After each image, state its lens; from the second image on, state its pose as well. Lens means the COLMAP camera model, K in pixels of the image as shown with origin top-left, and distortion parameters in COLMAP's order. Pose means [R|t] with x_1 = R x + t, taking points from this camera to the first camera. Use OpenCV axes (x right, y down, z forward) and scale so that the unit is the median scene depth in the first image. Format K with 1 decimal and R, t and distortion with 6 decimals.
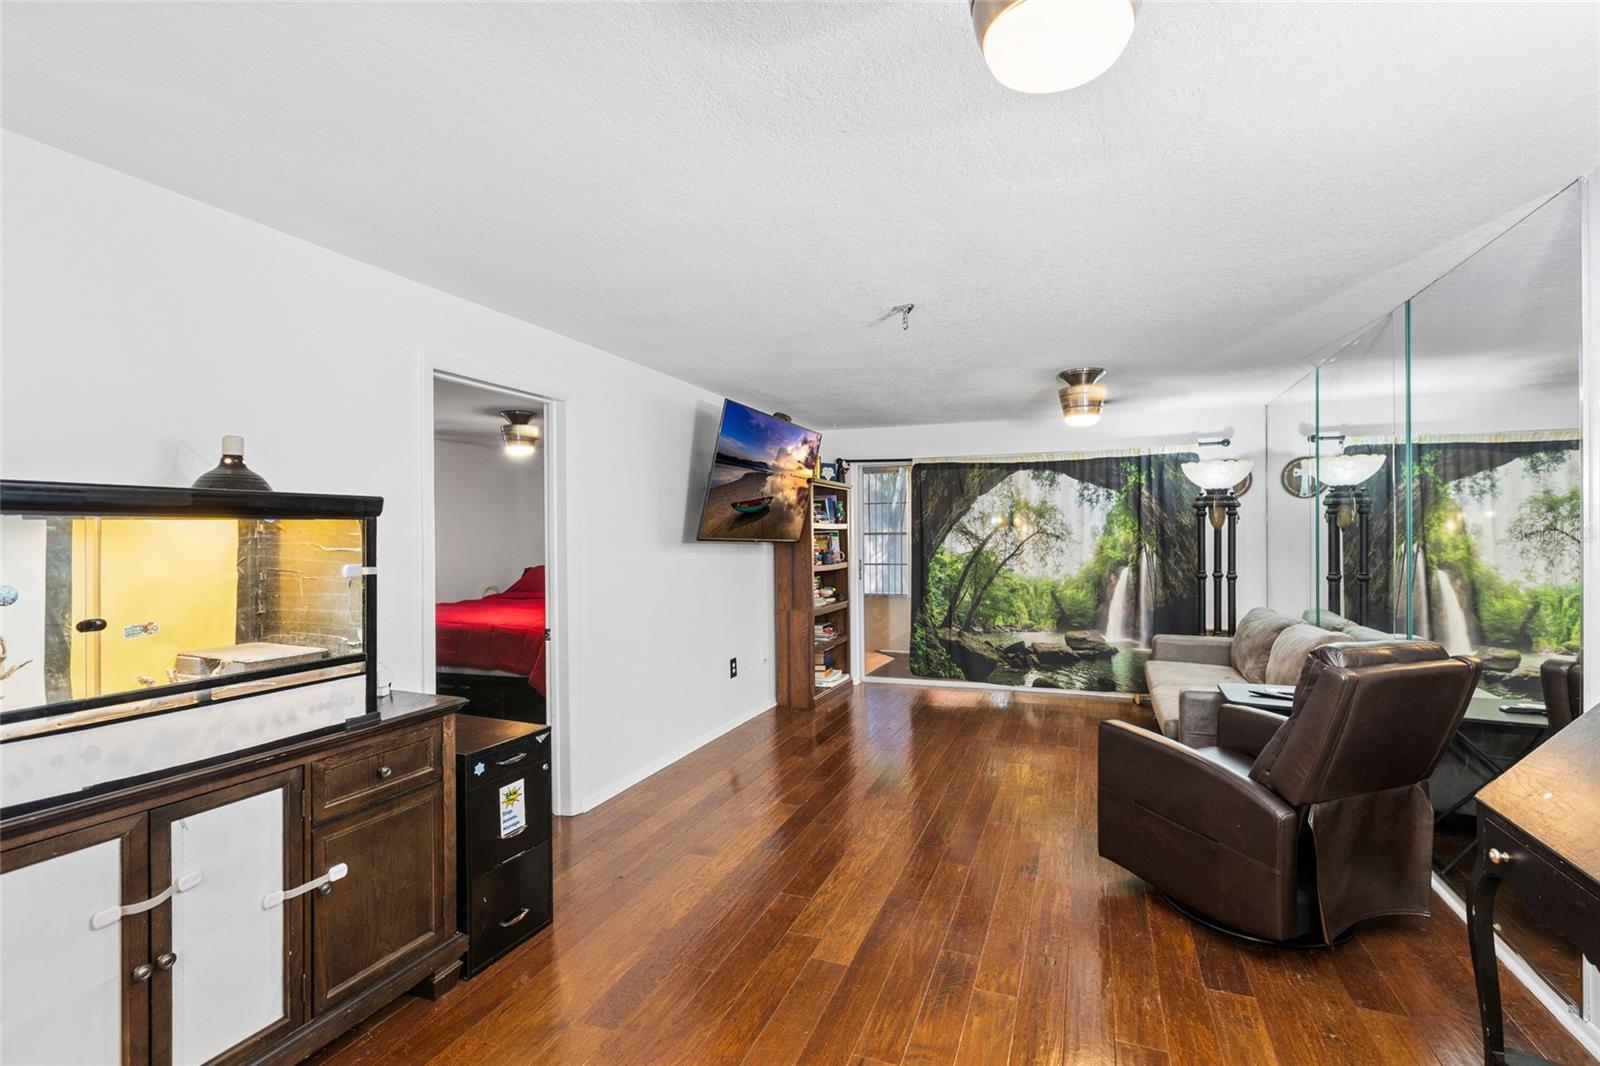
lens RADIAL K [[731.1, 0, 807.7], [0, 731.1, 532.5], [0, 0, 1]] dist [0.002054, 0.000265]
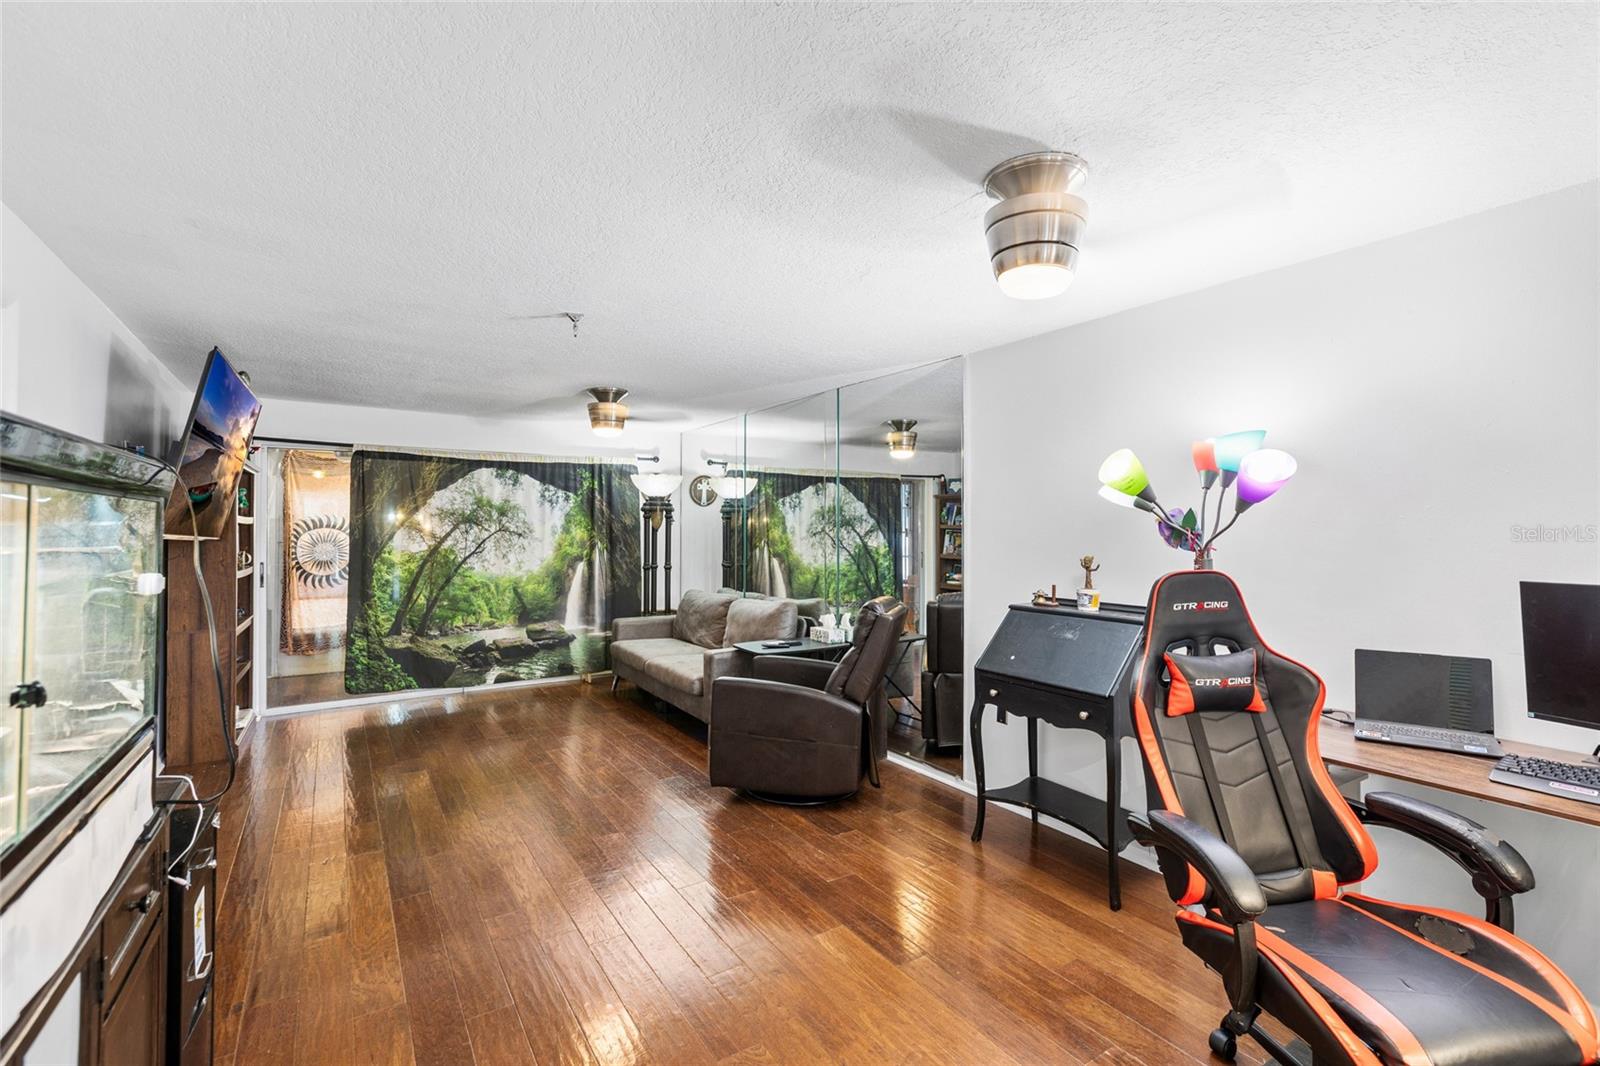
lens RADIAL K [[728.1, 0, 811.4], [0, 728.1, 516.6], [0, 0, 1]] dist [0.001710, 0.000178]
pose [[0.588067, 0.022549, 0.808498, -0.258143], [-0.007523, 0.999721, -0.022410, 0.000209], [-0.808777, 0.007096, 0.588072, 0.055646]]
